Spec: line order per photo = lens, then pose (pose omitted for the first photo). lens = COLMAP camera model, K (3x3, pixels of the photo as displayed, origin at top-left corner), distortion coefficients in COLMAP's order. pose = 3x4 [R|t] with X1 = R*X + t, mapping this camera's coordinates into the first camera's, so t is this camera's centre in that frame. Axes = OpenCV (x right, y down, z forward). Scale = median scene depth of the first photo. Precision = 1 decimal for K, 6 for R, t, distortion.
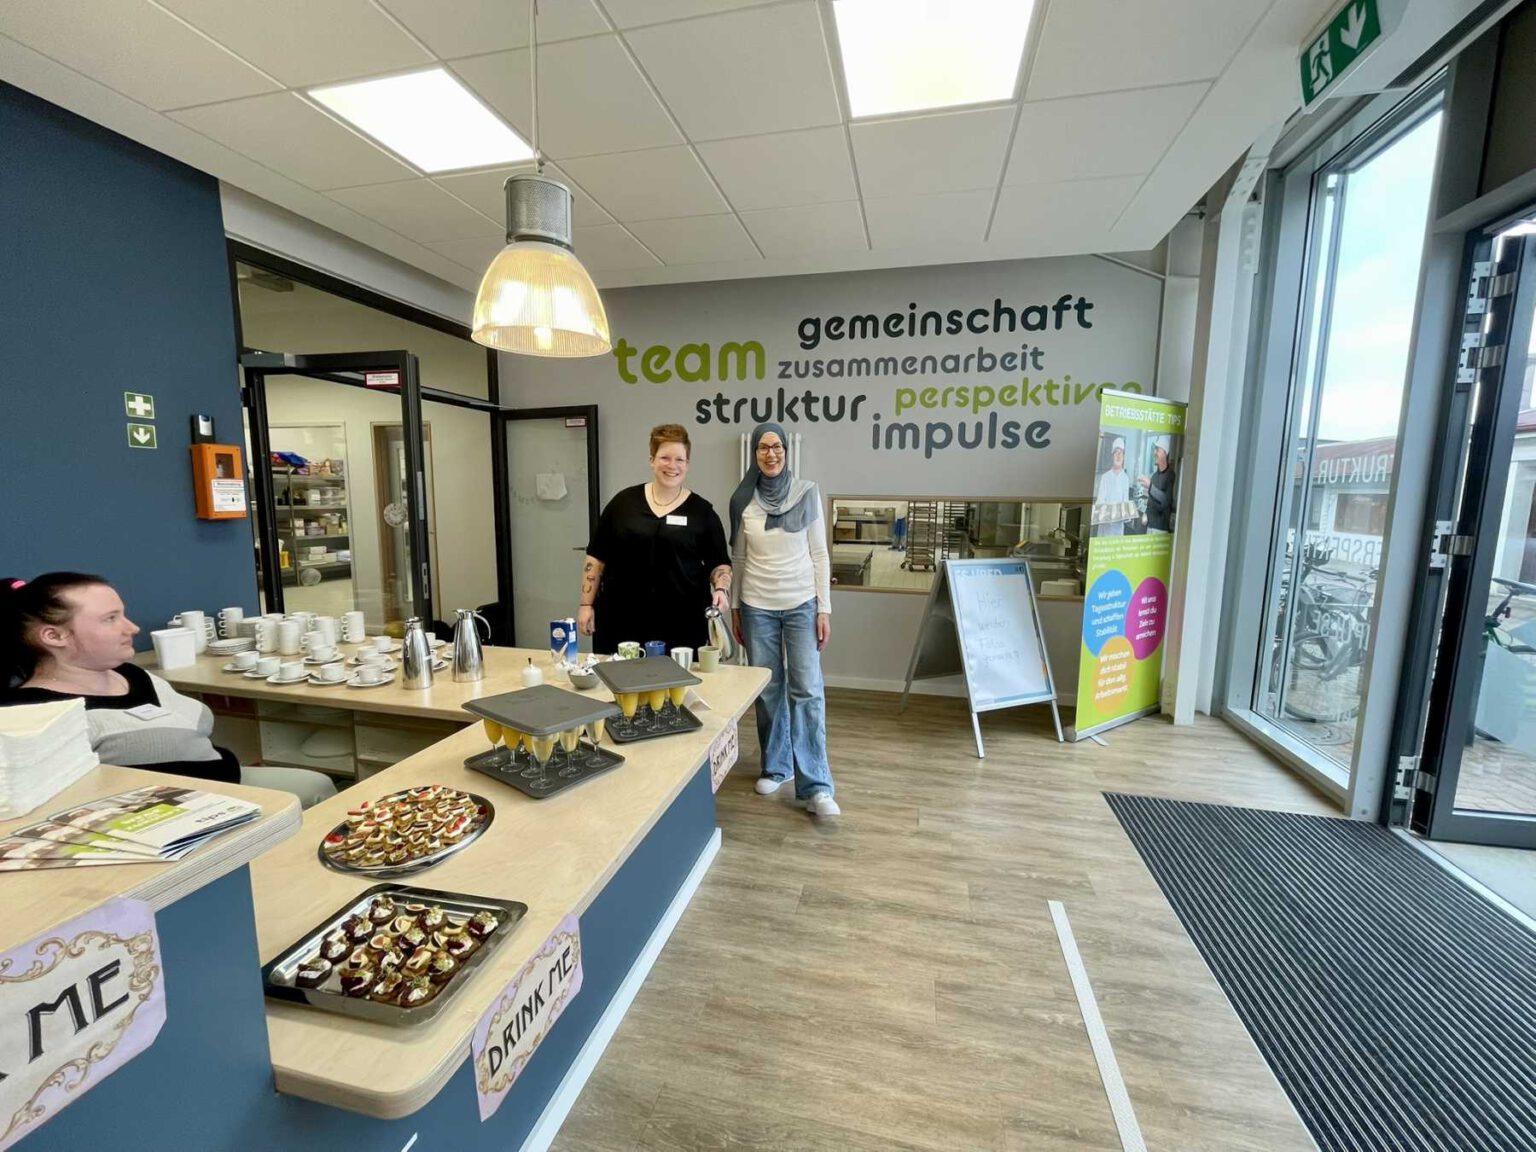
lens RADIAL K [[623.4, 0, 768.0], [0, 623.4, 576.0], [0, 0, 1]] dist [-0.000236, -0.000054]
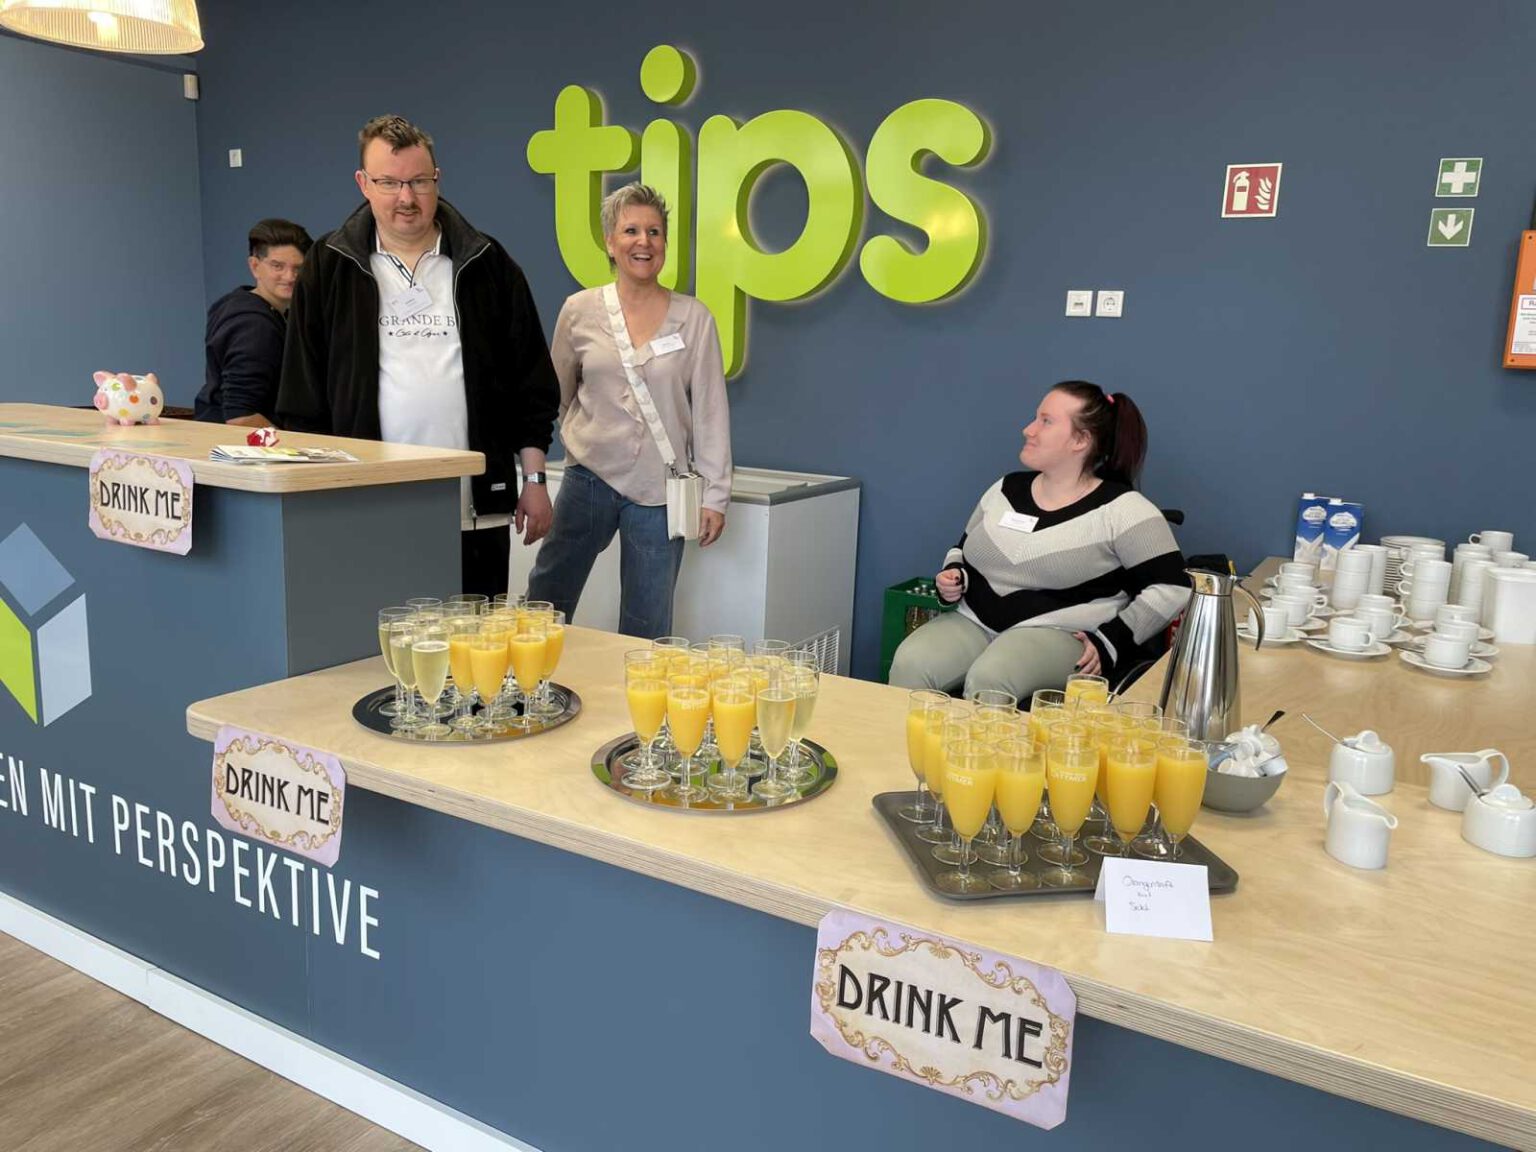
lens RADIAL K [[1174.4, 0, 774.4], [0, 1174.4, 563.4], [0, 0, 1]] dist [0.084773, -0.118380]
pose [[-0.291032, 0.152295, -0.944514, 0.497243], [-0.163951, 0.964705, 0.206069, -0.050223], [0.942561, 0.214827, -0.255791, 1.025748]]
